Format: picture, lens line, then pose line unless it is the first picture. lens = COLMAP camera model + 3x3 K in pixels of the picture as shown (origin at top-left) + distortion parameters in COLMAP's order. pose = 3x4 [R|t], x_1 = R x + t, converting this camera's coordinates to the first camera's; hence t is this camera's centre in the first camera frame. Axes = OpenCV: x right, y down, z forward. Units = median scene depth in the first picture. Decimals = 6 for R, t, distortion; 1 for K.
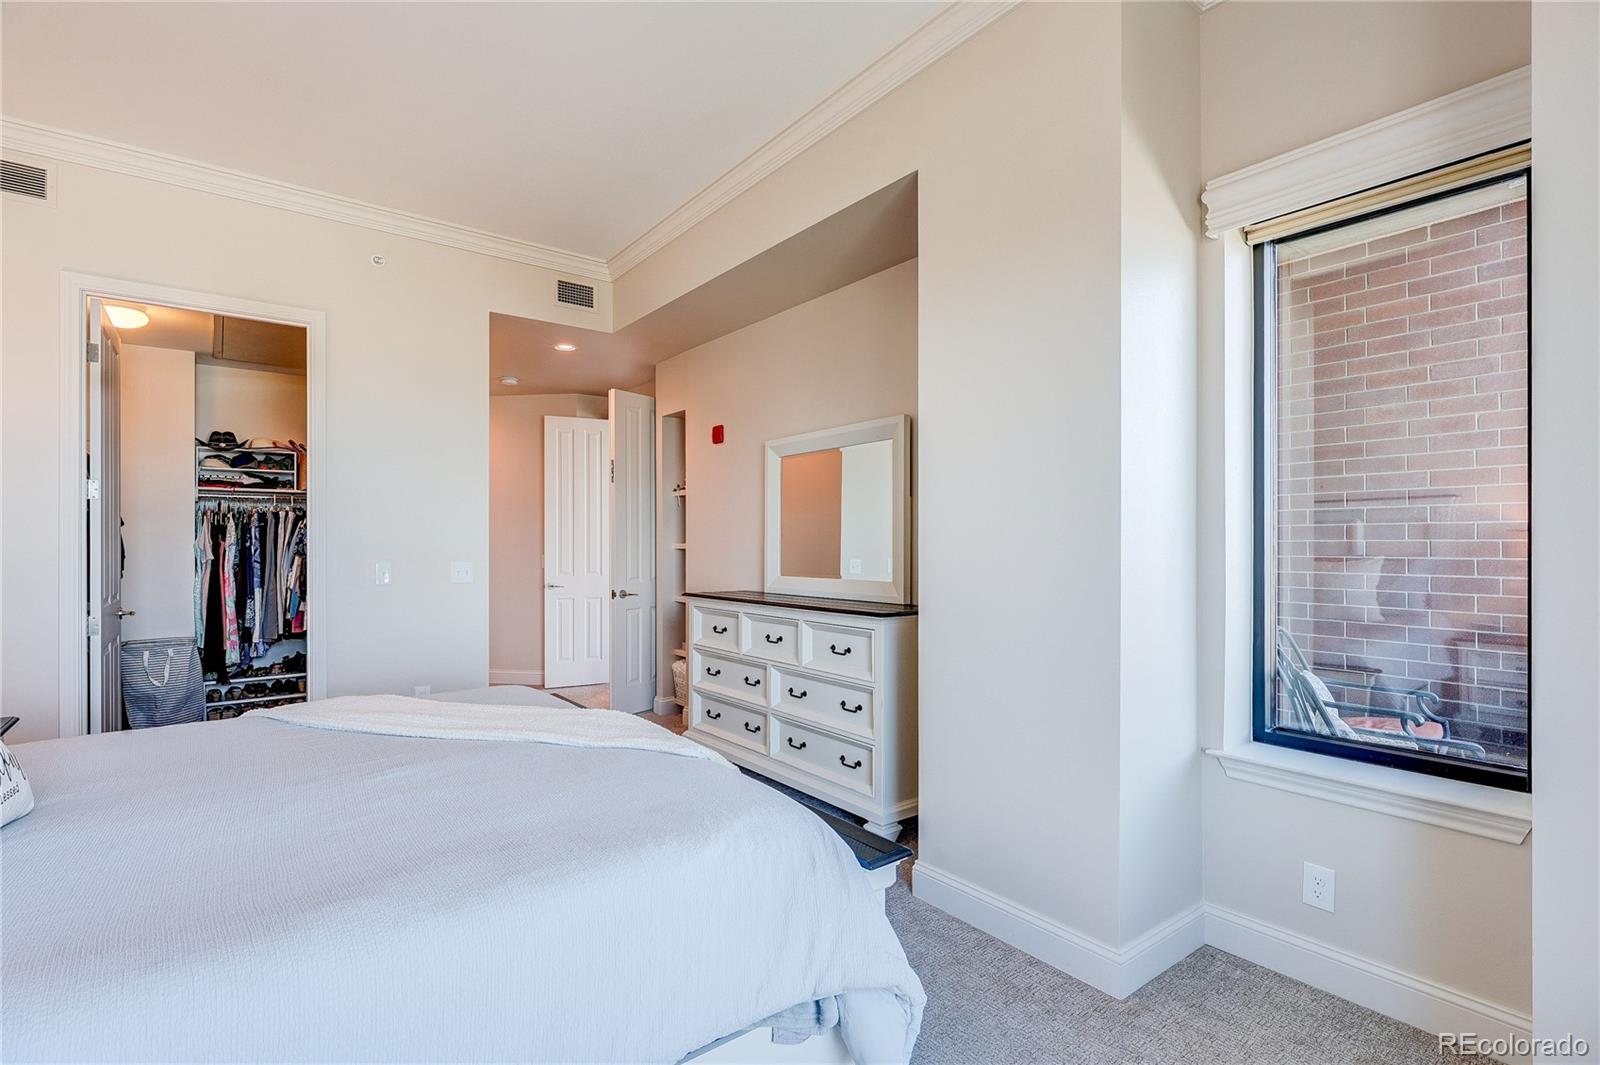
lens RADIAL K [[756.5, 0, 797.4], [0, 756.5, 523.7], [0, 0, 1]] dist [-0.003294, 0.000040]
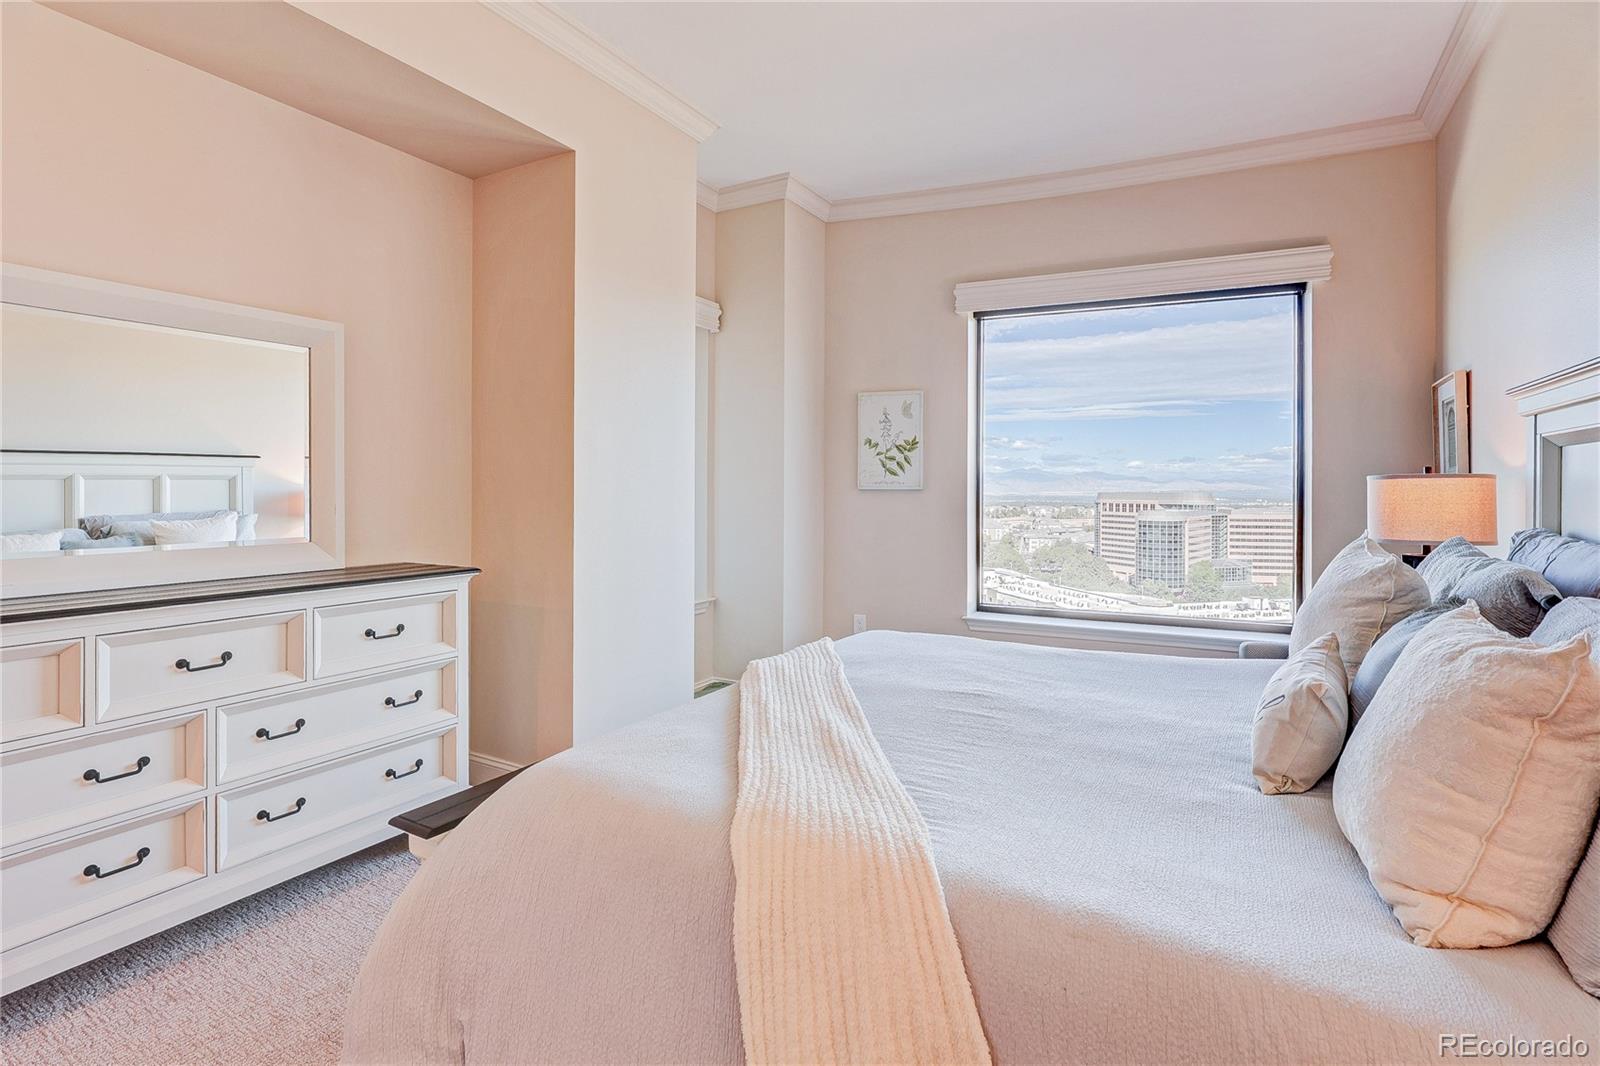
lens RADIAL K [[770.8, 0, 797.6], [0, 770.8, 478.4], [0, 0, 1]] dist [-0.001032, 0.000235]
pose [[-0.388256, 0.011985, 0.921474, -0.756051], [-0.023949, 0.999446, -0.023090, 0.020042], [-0.921240, -0.031033, -0.387754, 0.856913]]
